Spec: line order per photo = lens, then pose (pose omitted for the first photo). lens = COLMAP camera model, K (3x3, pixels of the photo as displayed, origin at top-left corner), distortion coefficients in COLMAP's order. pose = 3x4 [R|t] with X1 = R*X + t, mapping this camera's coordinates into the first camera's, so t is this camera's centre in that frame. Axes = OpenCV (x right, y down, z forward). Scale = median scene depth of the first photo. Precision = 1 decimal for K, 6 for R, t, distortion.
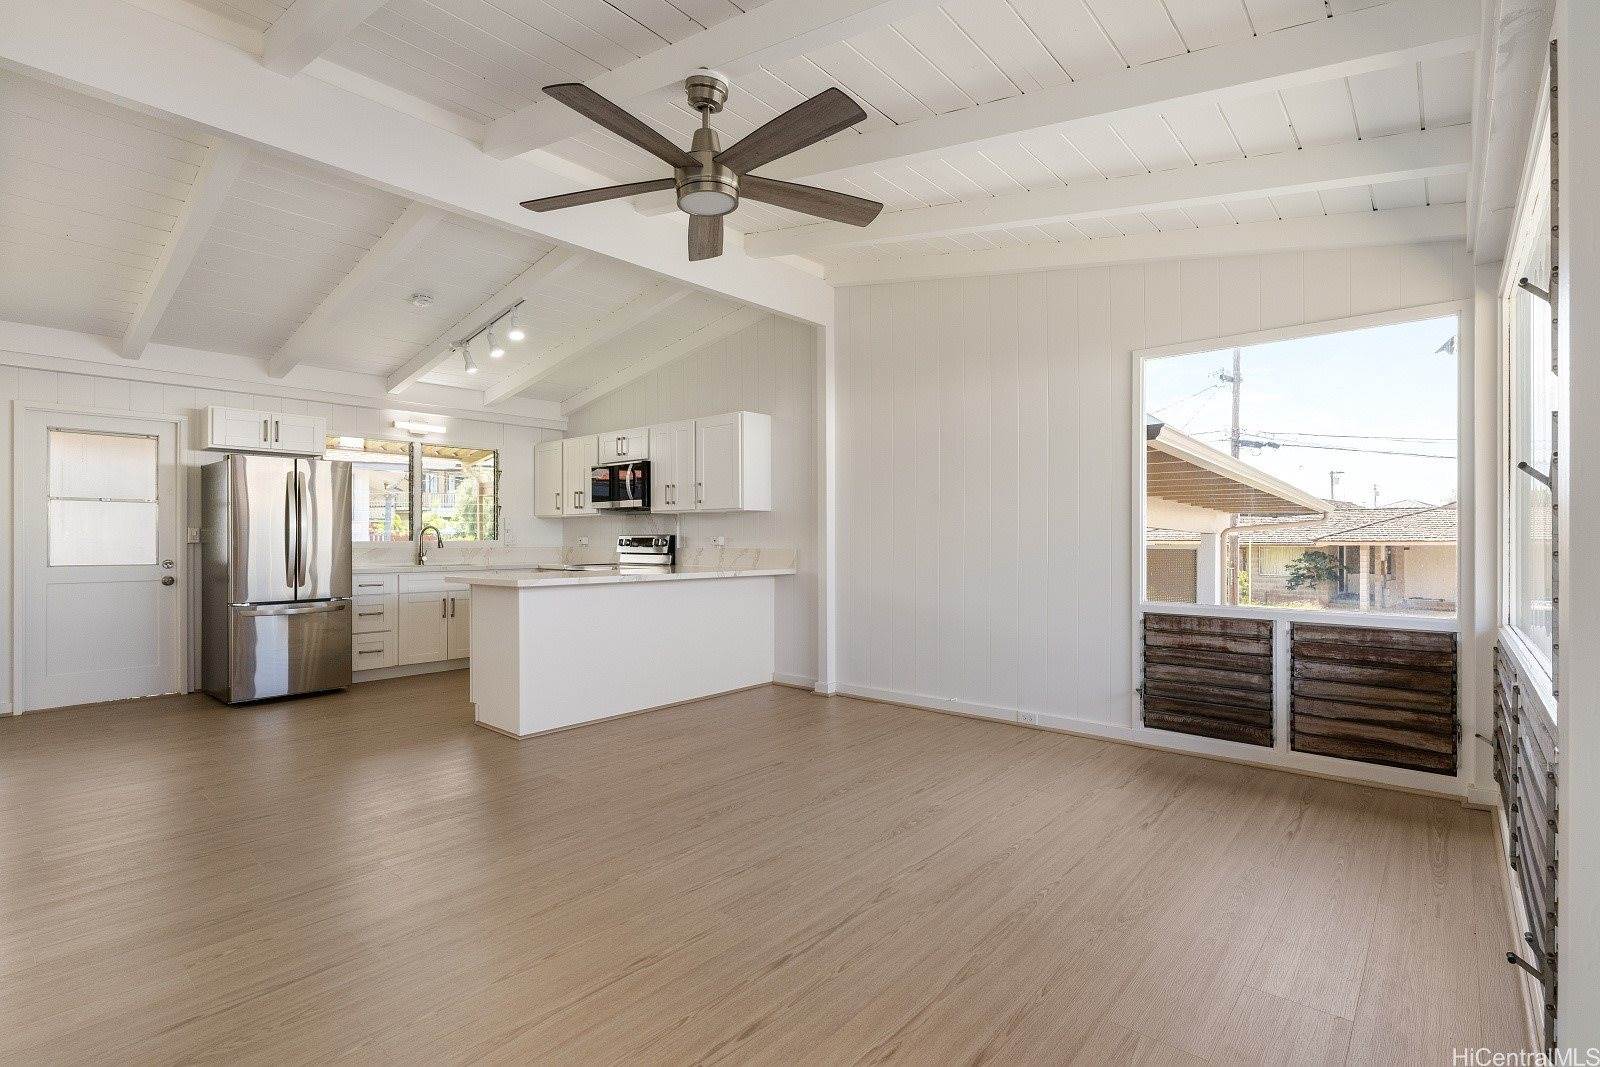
lens RADIAL K [[750.6, 0, 800.0], [0, 750.6, 533.5], [0, 0, 1]] dist [-0.005572, 0.000117]
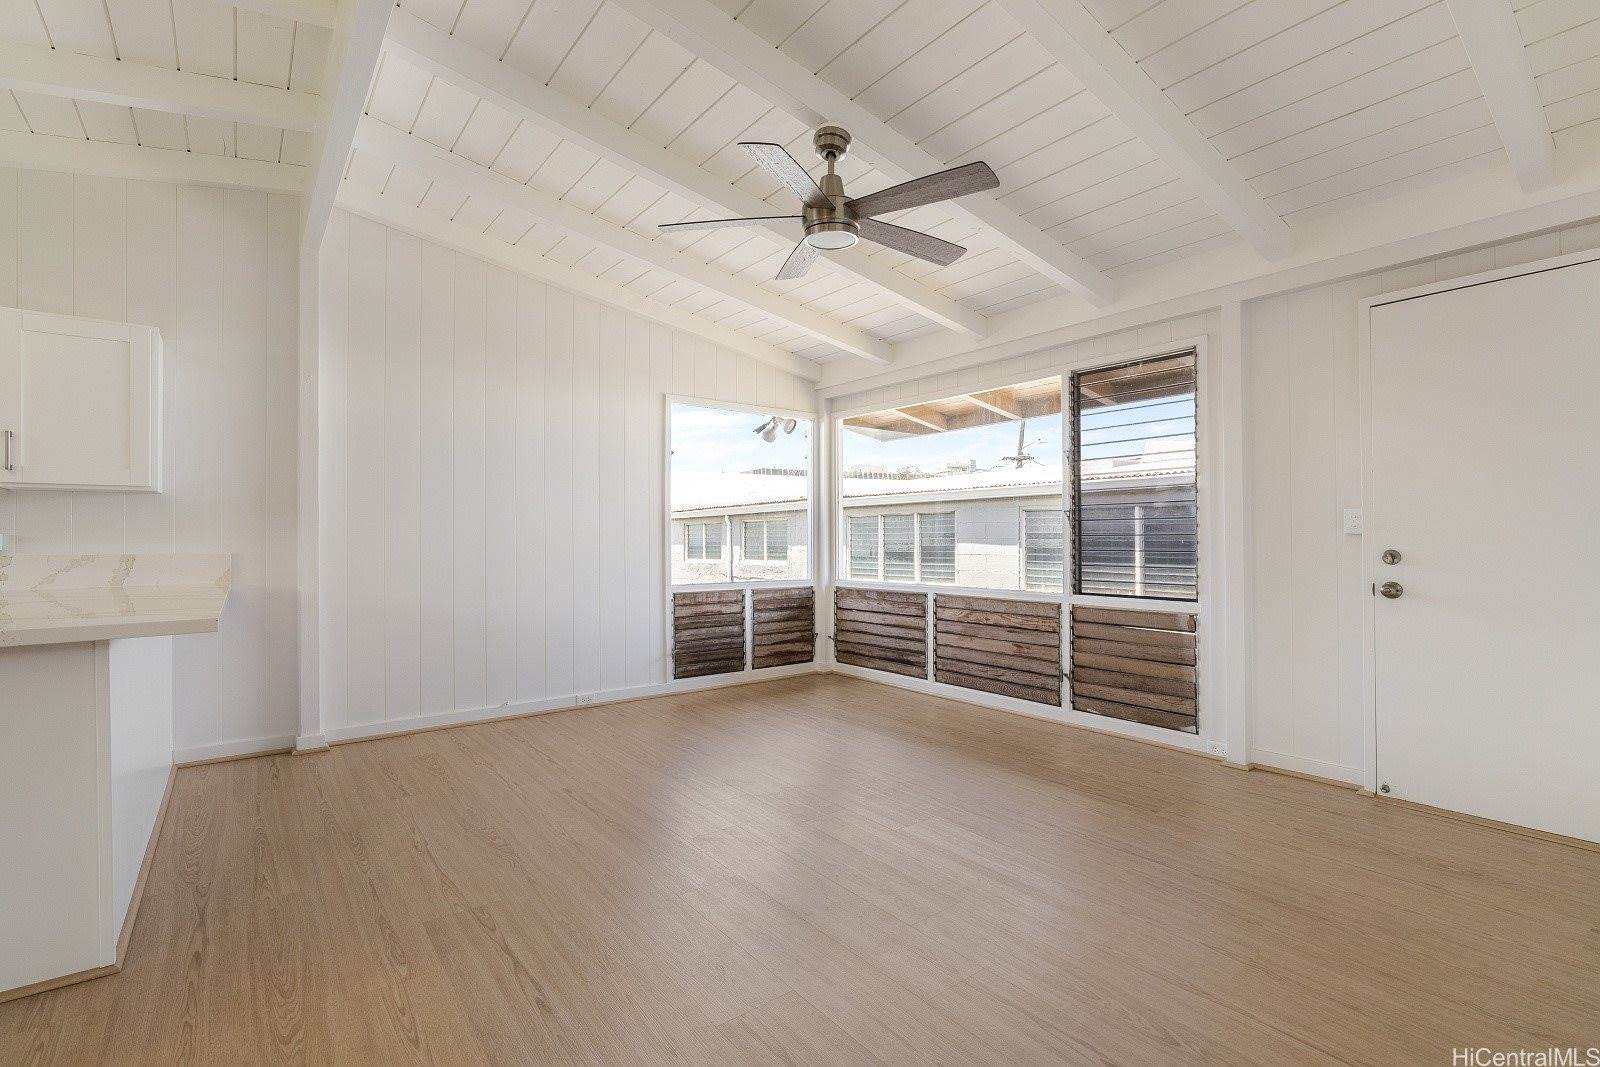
lens RADIAL K [[734.5, 0, 800.0], [0, 734.5, 533.5], [0, 0, 1]] dist [-0.004386, 0.000652]
pose [[0.199207, 0.006367, 0.979937, -0.571369], [-0.003704, 0.999977, -0.005744, 0.005099], [-0.979950, -0.002486, 0.199226, 0.388939]]
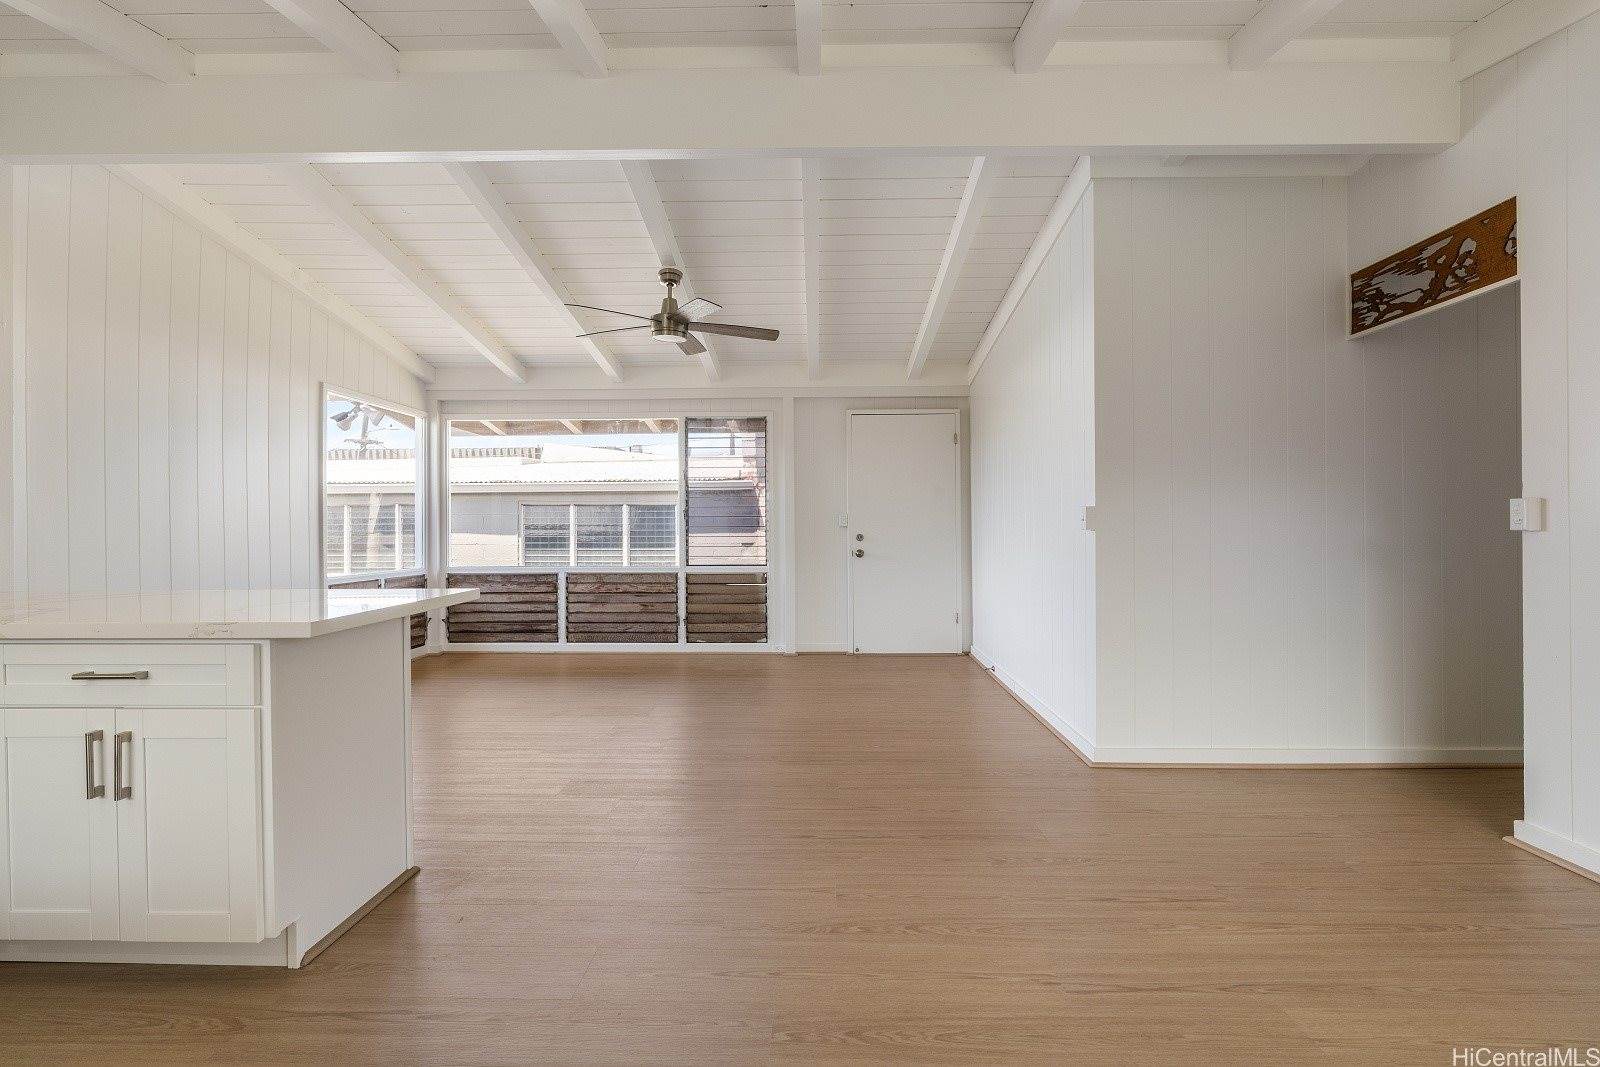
lens RADIAL K [[750.6, 0, 800.0], [0, 750.6, 533.5], [0, 0, 1]] dist [-0.005572, 0.000117]
pose [[-0.633000, -0.004248, 0.774140, -0.794598], [-0.001259, 0.999989, 0.004457, 0.006241], [-0.774150, 0.001846, -0.632999, 0.884146]]
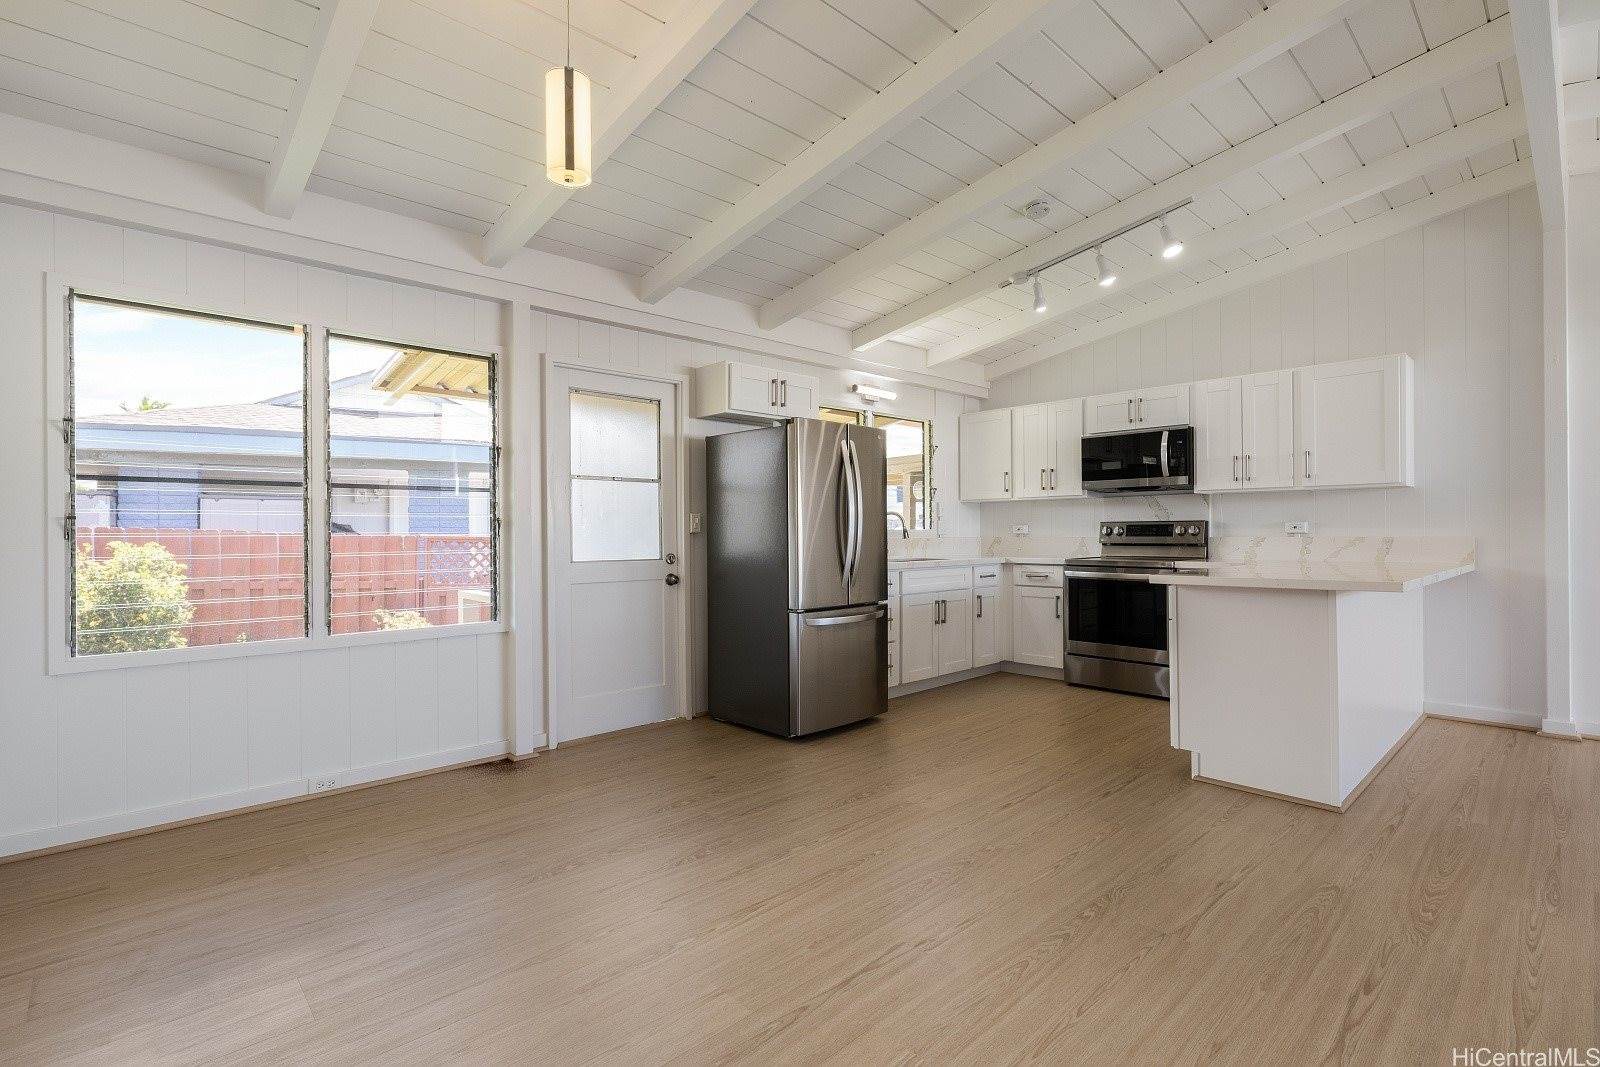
lens RADIAL K [[750.6, 0, 800.0], [0, 750.6, 533.5], [0, 0, 1]] dist [-0.005572, 0.000117]
pose [[0.994884, -0.004849, -0.100906, -0.623669], [0.005825, 0.999939, 0.009387, 0.006488], [0.100855, -0.009927, 0.994852, 0.205586]]
